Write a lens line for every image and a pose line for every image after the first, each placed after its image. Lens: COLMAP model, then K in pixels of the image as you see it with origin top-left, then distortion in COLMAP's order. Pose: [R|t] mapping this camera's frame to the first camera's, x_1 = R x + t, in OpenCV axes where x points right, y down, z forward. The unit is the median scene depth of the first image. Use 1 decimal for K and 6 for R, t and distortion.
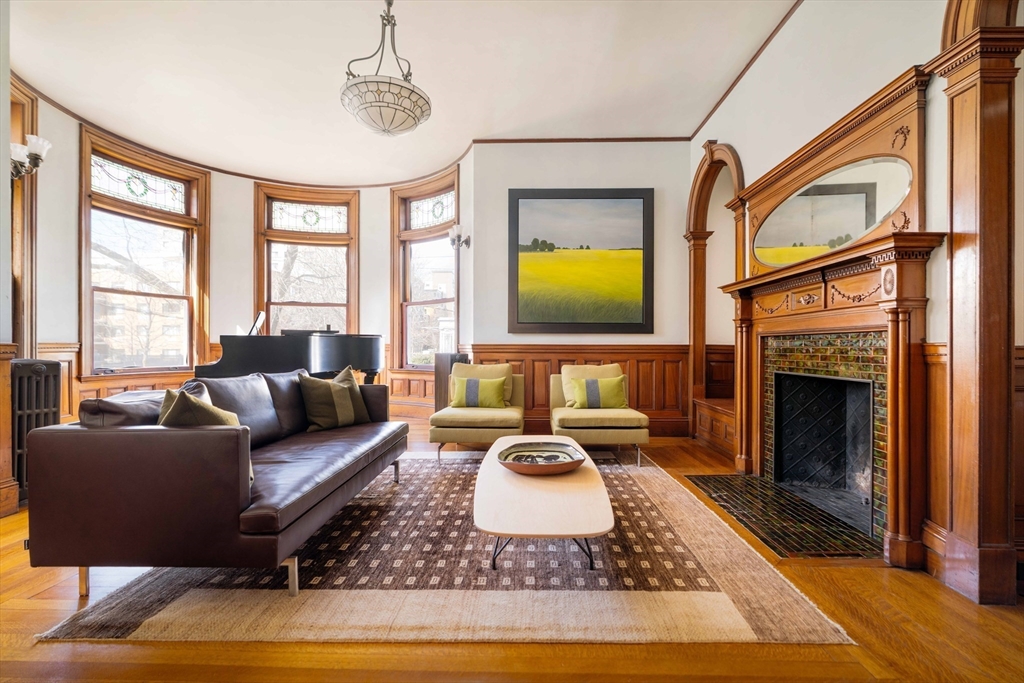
lens RADIAL K [[468.5, 0, 516.7], [0, 468.5, 345.3], [0, 0, 1]] dist [-0.003168, -0.000266]
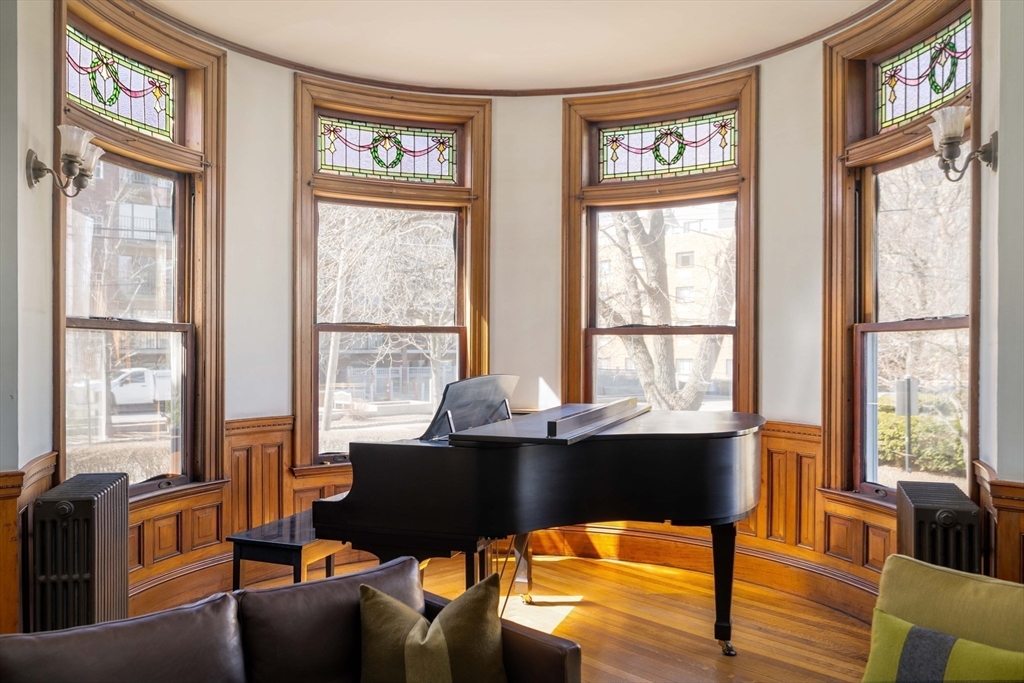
lens RADIAL K [[835.8, 0, 511.6], [0, 835.8, 341.6], [0, 0, 1]] dist [0.003197, 0.005209]
pose [[0.680325, 0.001589, -0.732908, 0.089918], [-0.002394, 0.999997, -0.000054, -0.088856], [0.732906, 0.001791, 0.680327, 0.361982]]
